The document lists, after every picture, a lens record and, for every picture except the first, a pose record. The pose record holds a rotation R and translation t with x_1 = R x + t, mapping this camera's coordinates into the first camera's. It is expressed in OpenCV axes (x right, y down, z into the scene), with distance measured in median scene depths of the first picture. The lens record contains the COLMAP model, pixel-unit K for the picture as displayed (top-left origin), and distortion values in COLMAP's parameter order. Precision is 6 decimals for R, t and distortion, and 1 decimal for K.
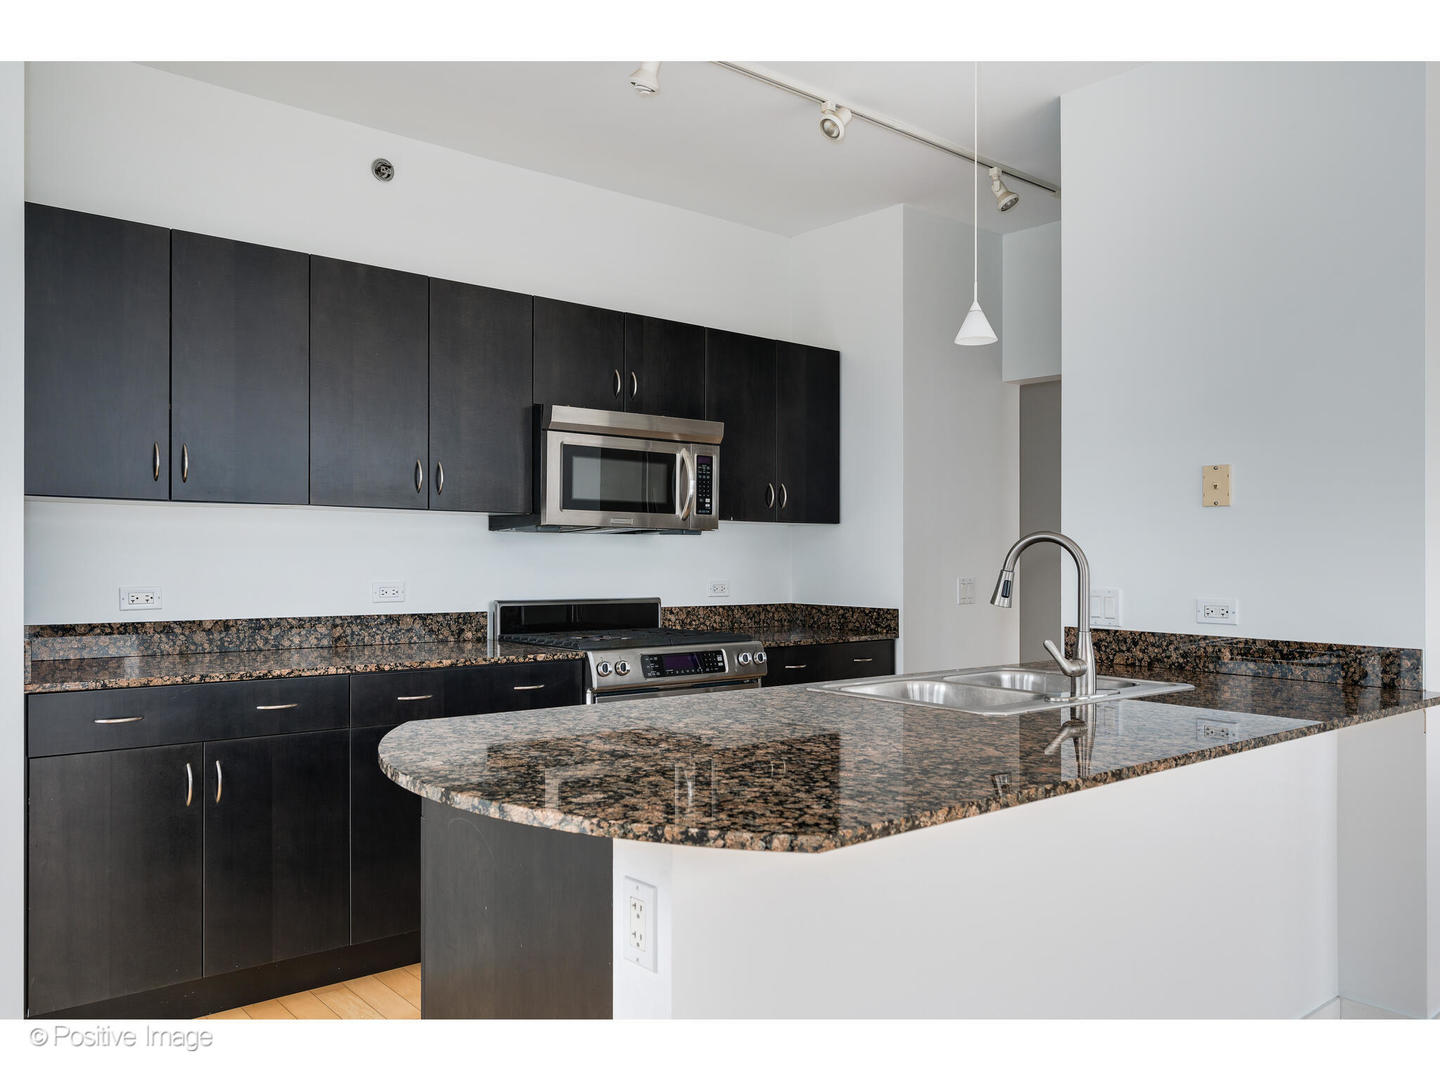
lens RADIAL K [[1099.1, 0, 720.2], [0, 1099.1, 545.1], [0, 0, 1]] dist [-0.002977, 0.001469]
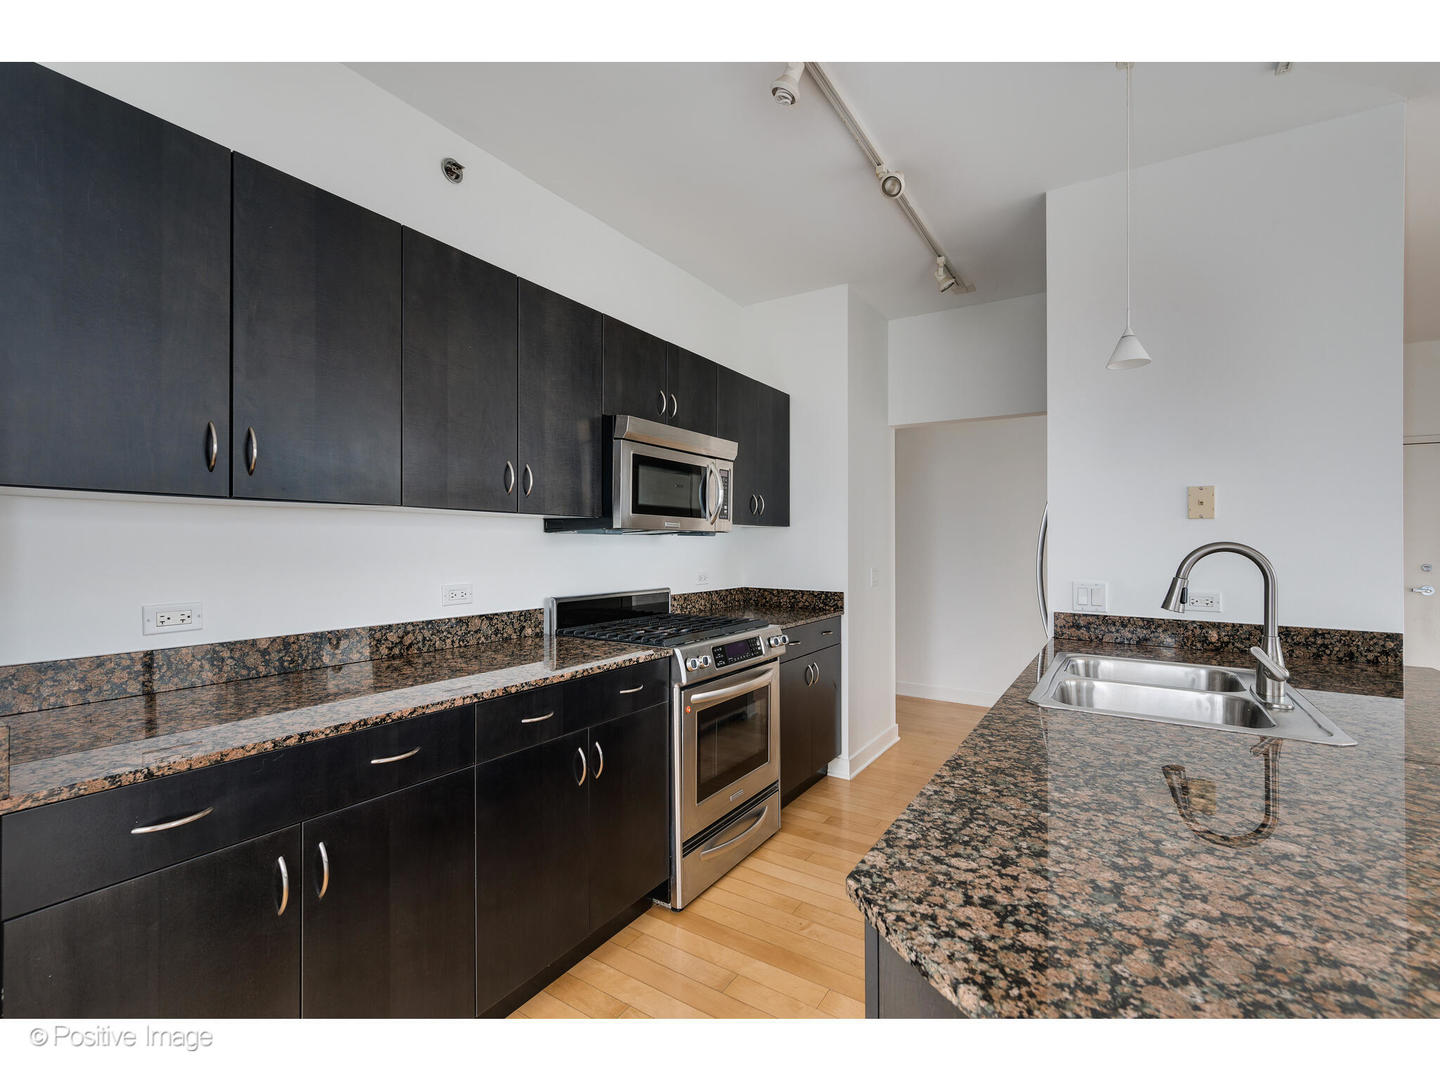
lens RADIAL K [[638.1, 0, 720.3], [0, 638.1, 535.6], [0, 0, 1]] dist [0.001923, -0.000081]
pose [[0.956147, 0.002291, 0.292878, -0.246520], [-0.003012, 0.999993, 0.002010, -0.012866], [-0.292872, -0.002804, 0.956148, 0.379889]]
